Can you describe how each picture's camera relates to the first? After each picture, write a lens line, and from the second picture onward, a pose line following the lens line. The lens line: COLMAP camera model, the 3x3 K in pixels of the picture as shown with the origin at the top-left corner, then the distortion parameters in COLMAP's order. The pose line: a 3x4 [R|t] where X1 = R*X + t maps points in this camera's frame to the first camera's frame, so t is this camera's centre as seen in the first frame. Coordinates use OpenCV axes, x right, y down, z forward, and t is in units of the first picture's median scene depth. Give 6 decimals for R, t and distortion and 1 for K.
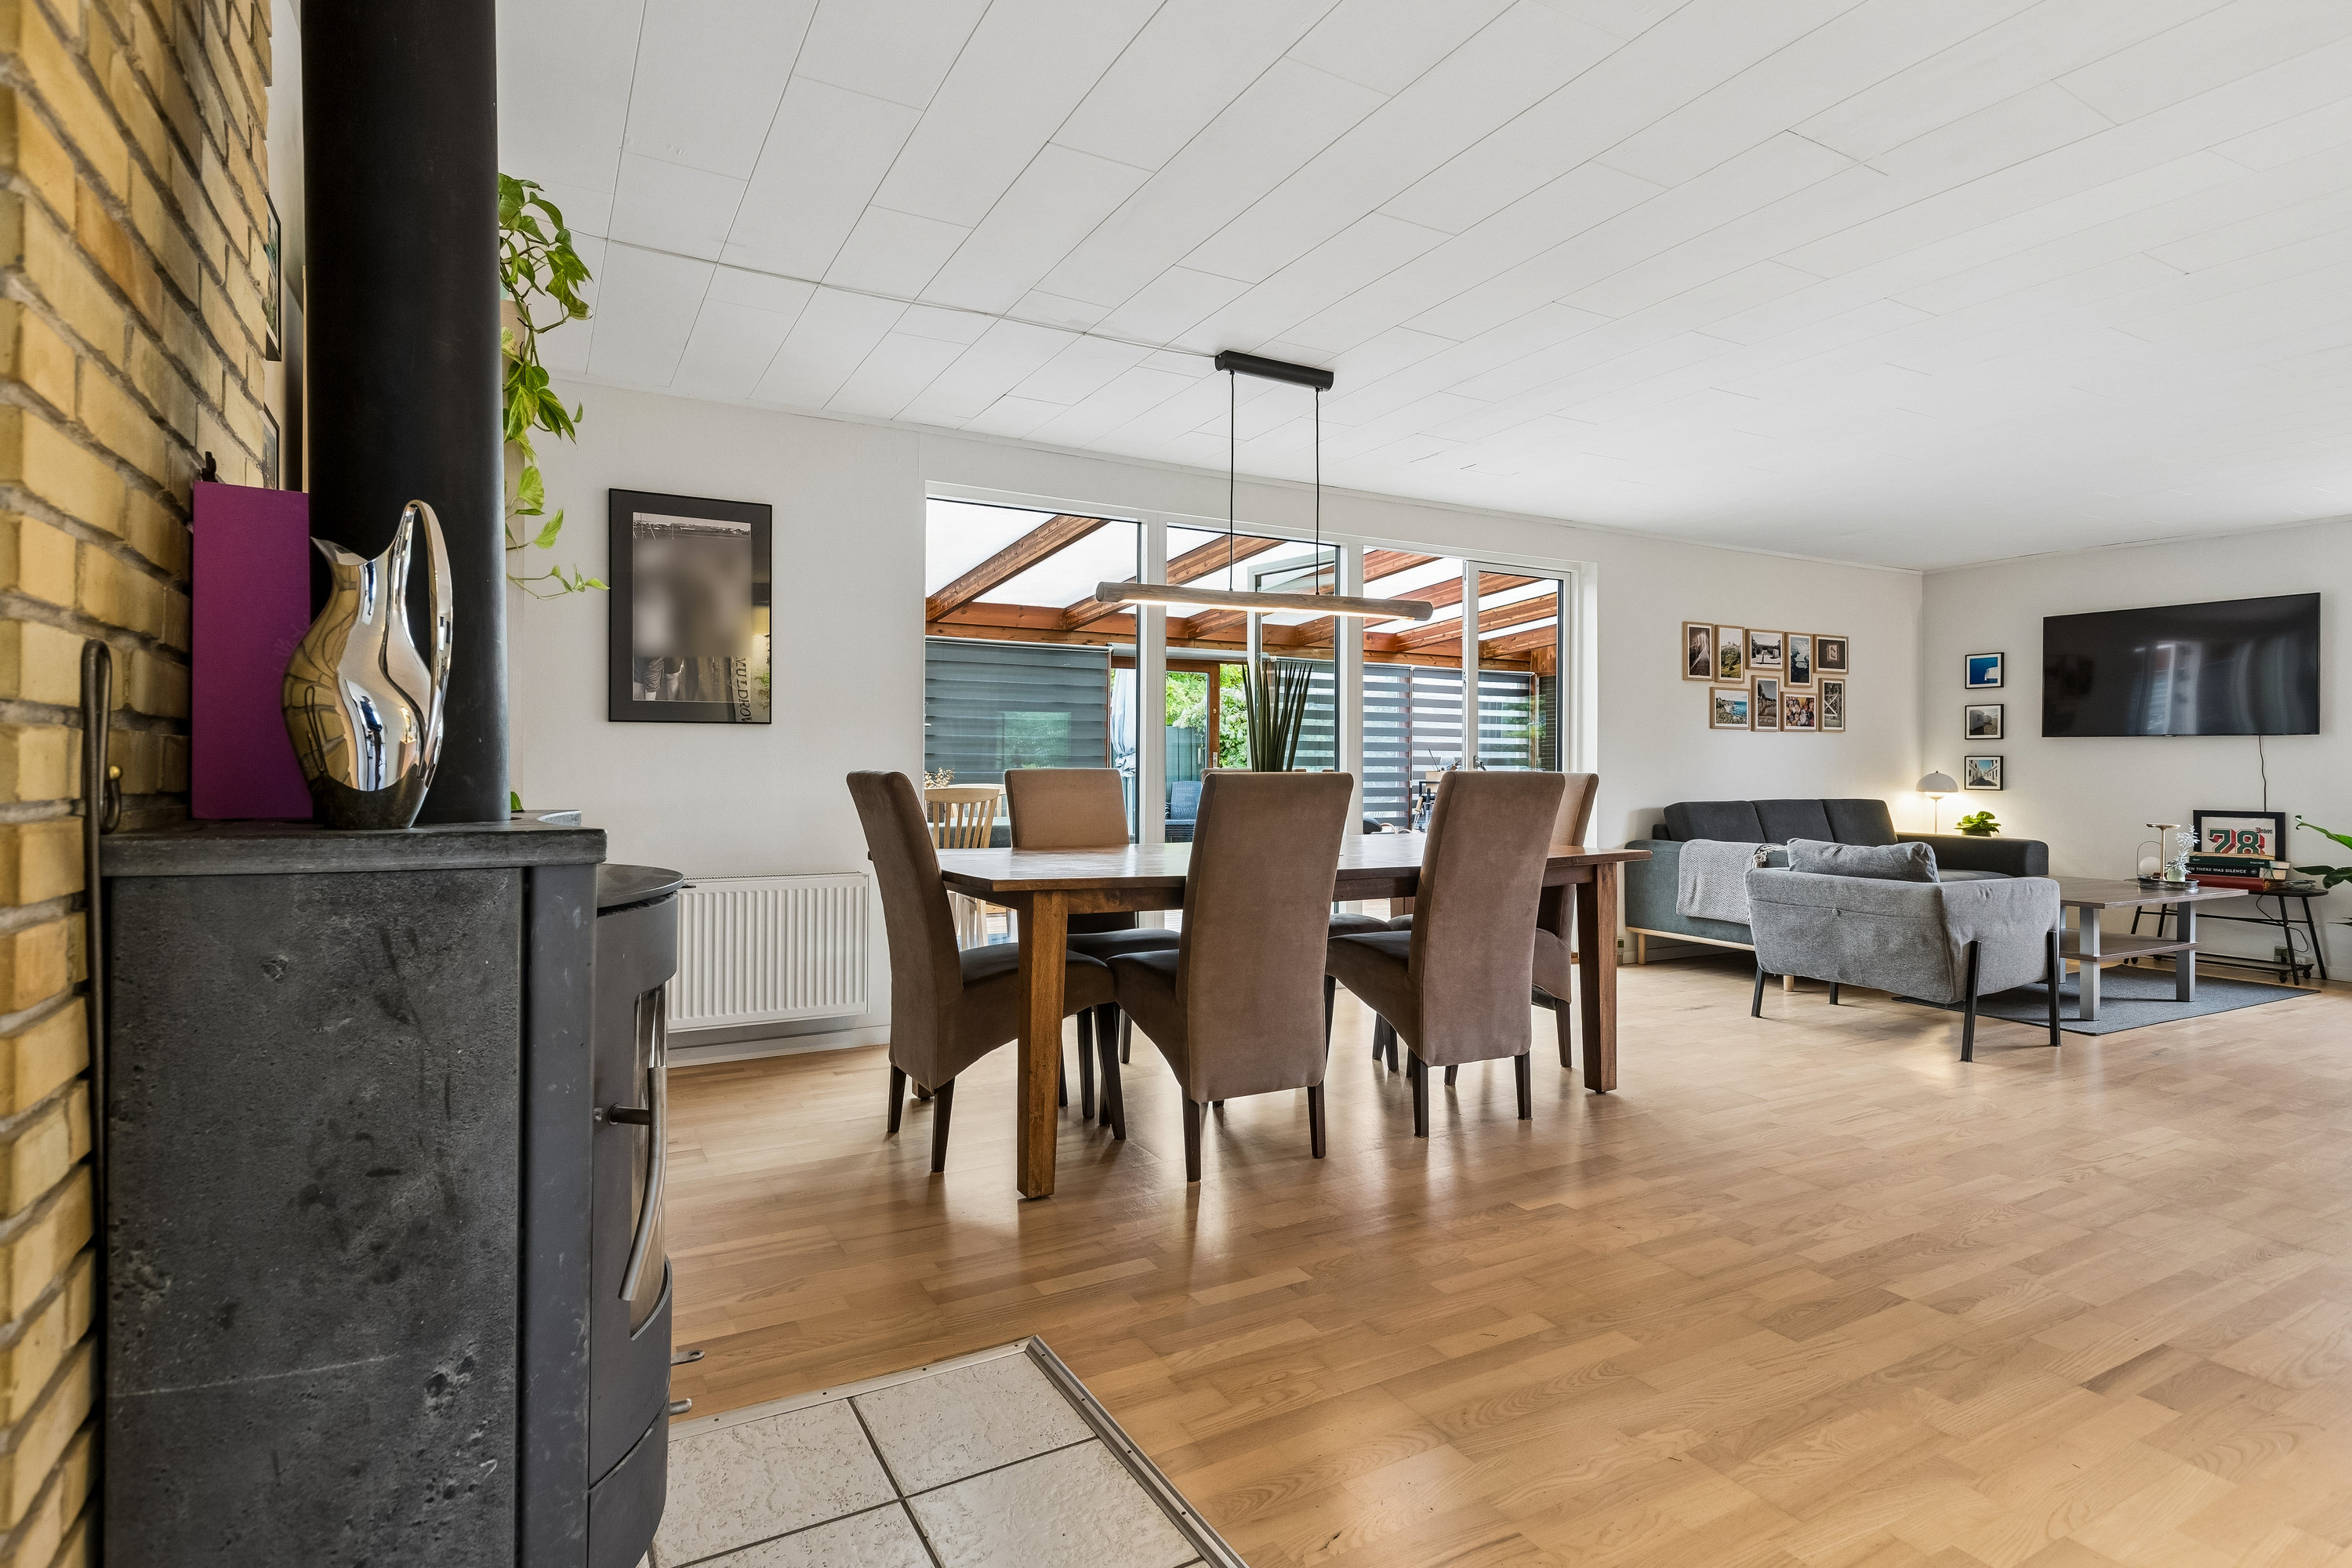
lens RADIAL K [[1196.2, 0, 1181.9], [0, 1196.2, 748.2], [0, 0, 1]] dist [-0.001967, -0.000438]
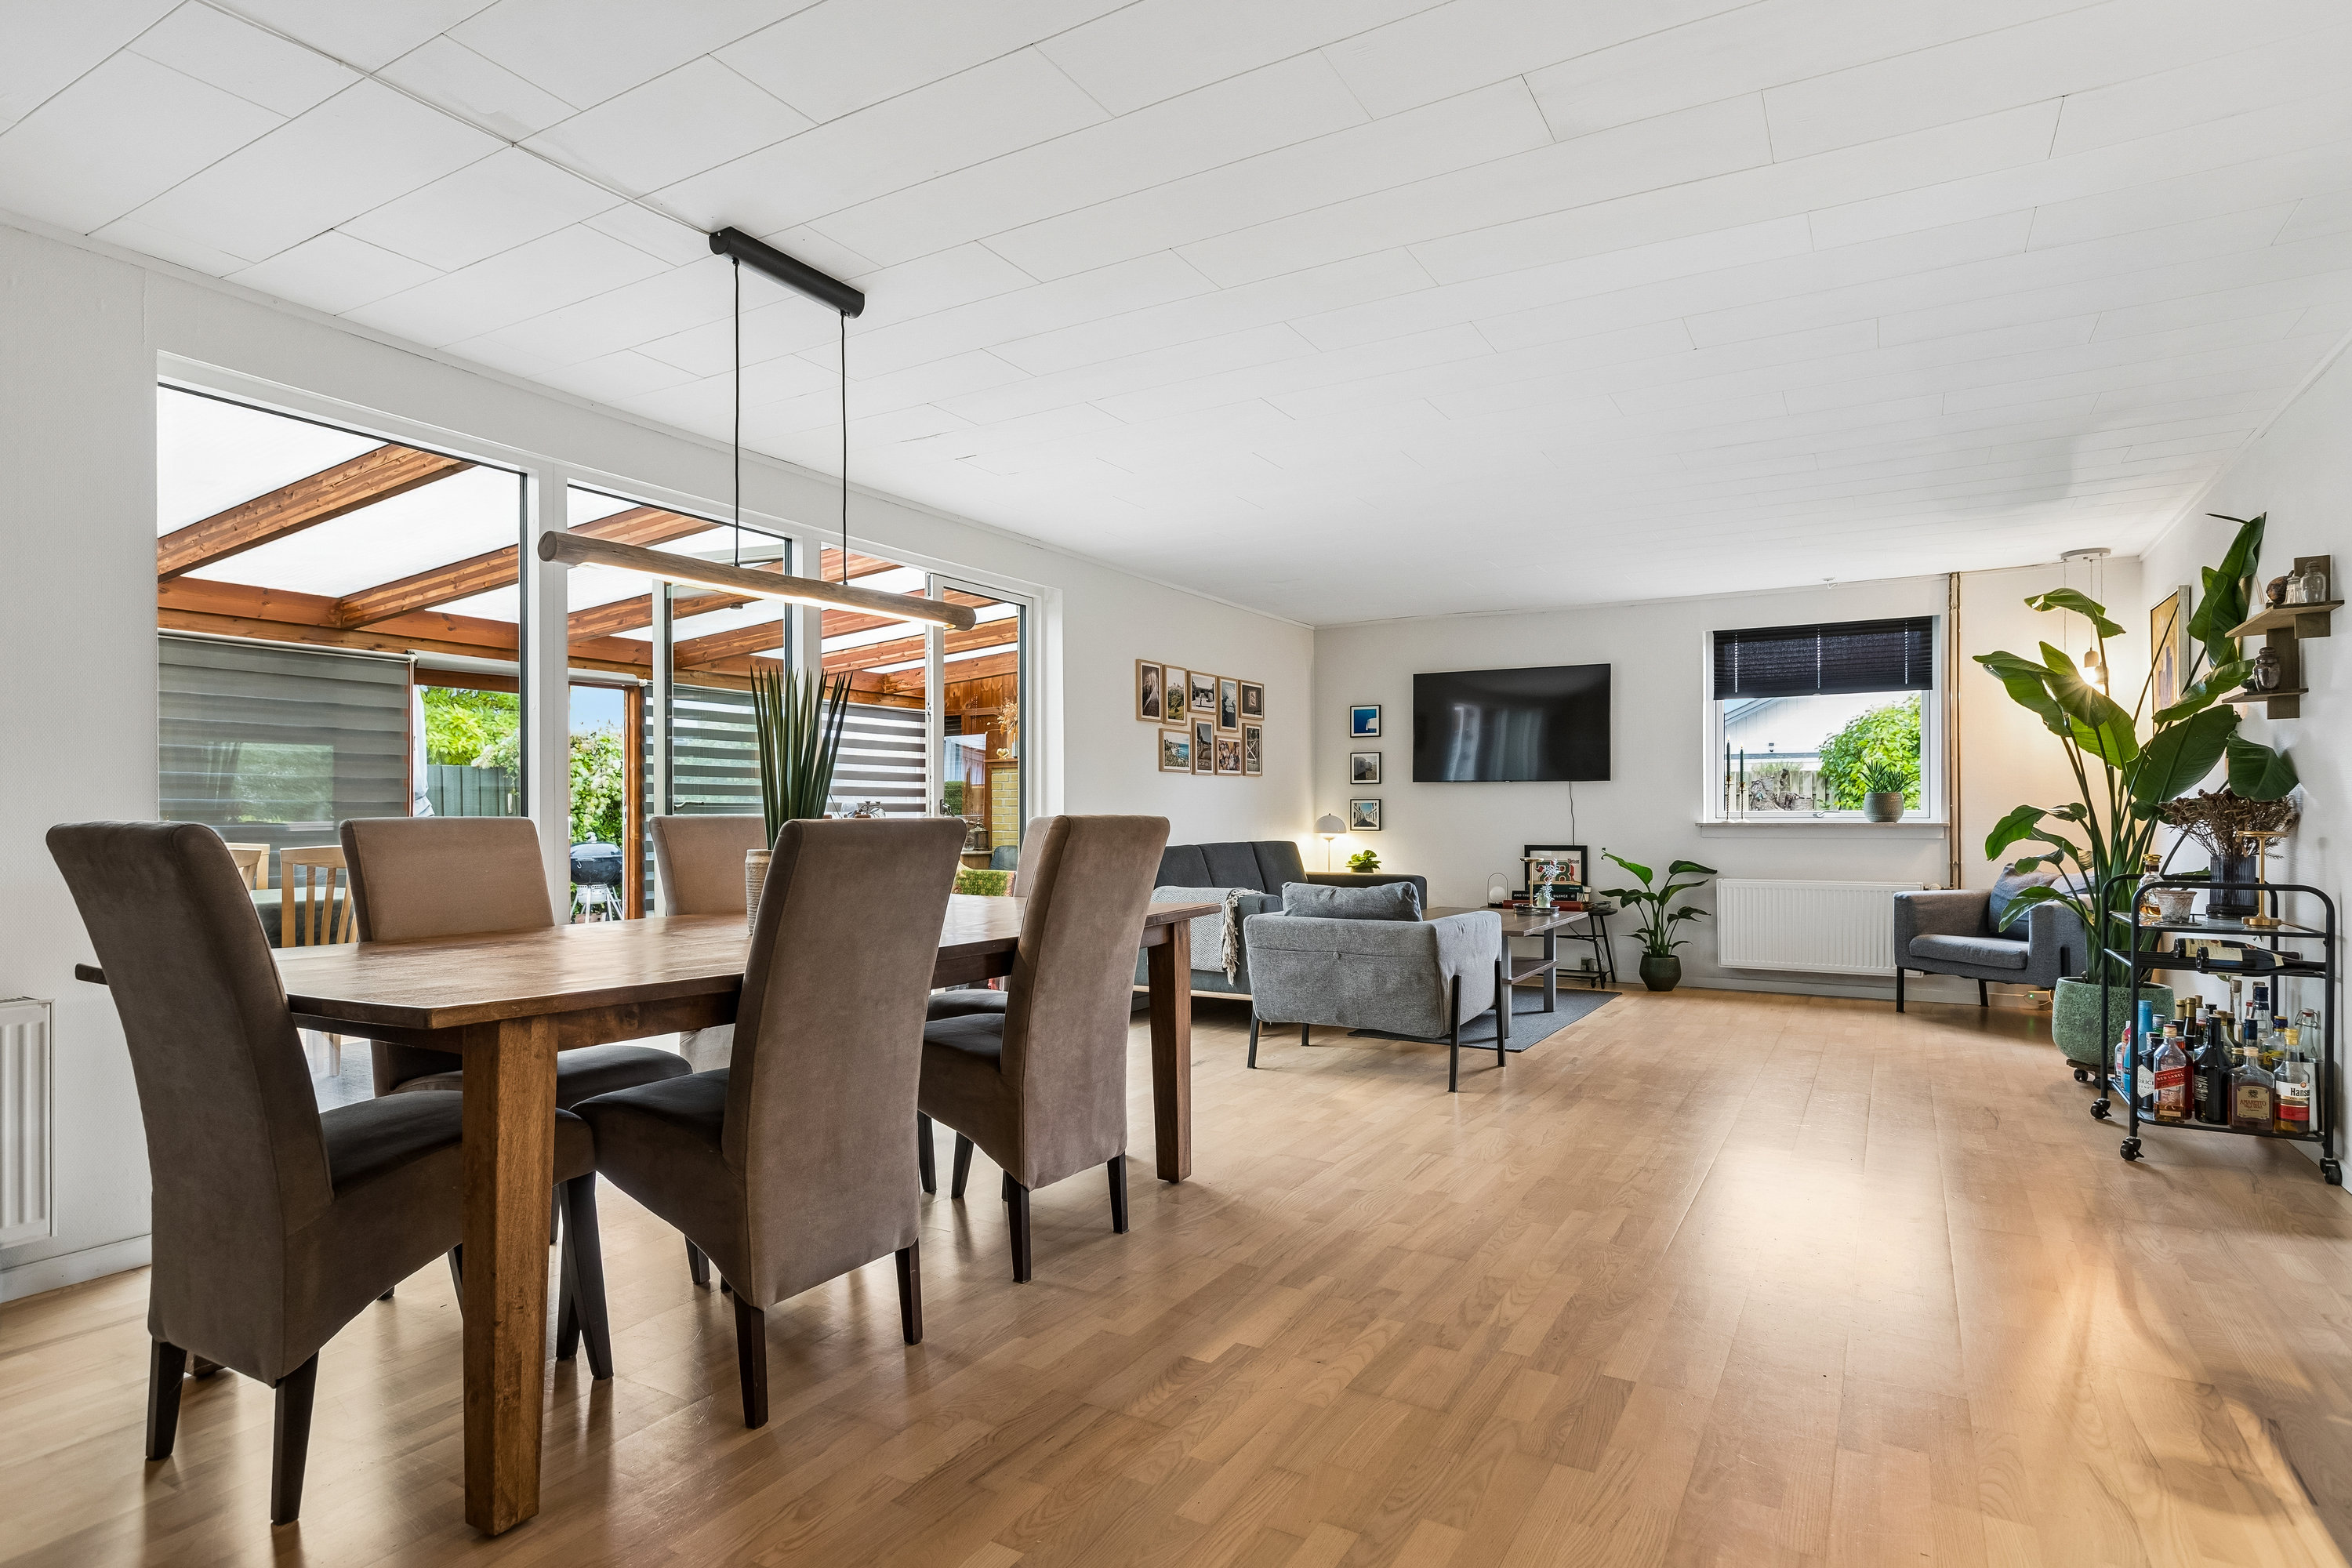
lens RADIAL K [[1246.5, 0, 1173.1], [0, 1246.5, 805.7], [0, 0, 1]] dist [0.002790, 0.001097]
pose [[0.859665, -0.004894, 0.510835, -0.082063], [0.000685, 0.999964, 0.008426, 0.003745], [-0.510858, -0.006893, 0.859638, 0.156449]]
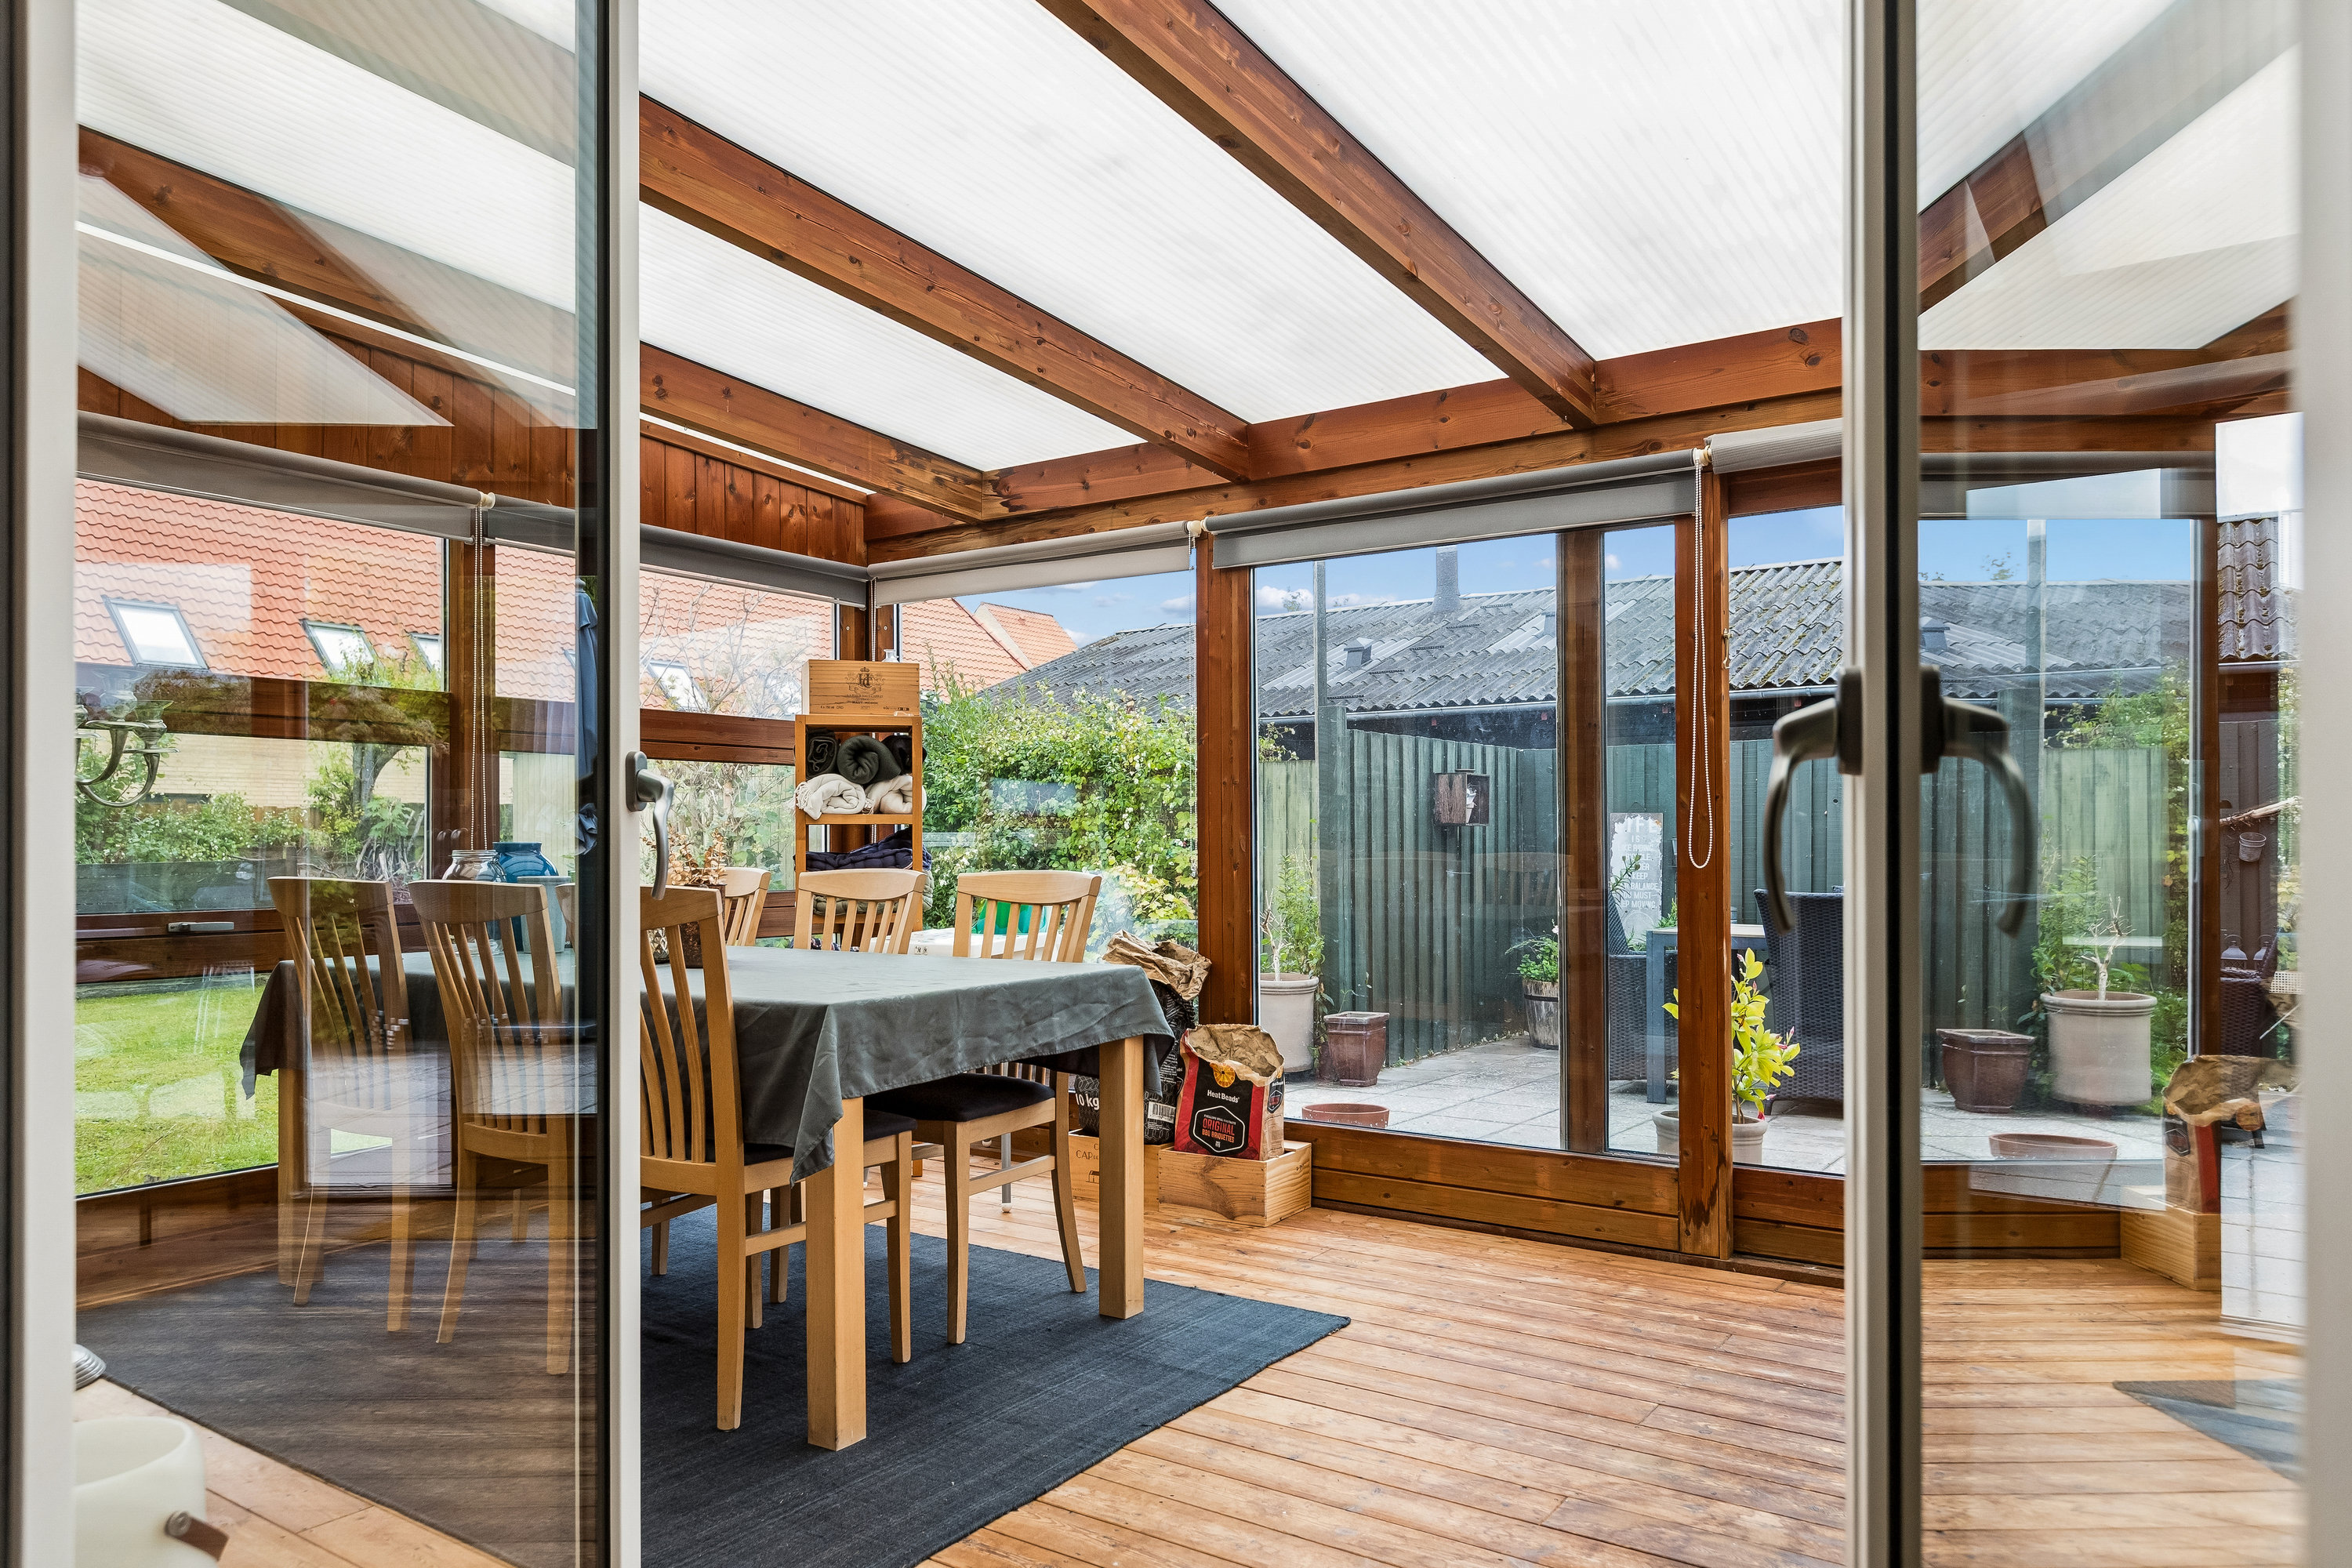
lens RADIAL K [[1536.2, 0, 1175.8], [0, 1536.2, 840.0], [0, 0, 1]] dist [-0.003304, -0.000480]
pose [[0.446513, -0.009709, -0.894725, 0.404287], [0.022291, 0.999751, 0.000276, 0.027446], [0.894500, -0.020068, 0.446618, 1.135159]]
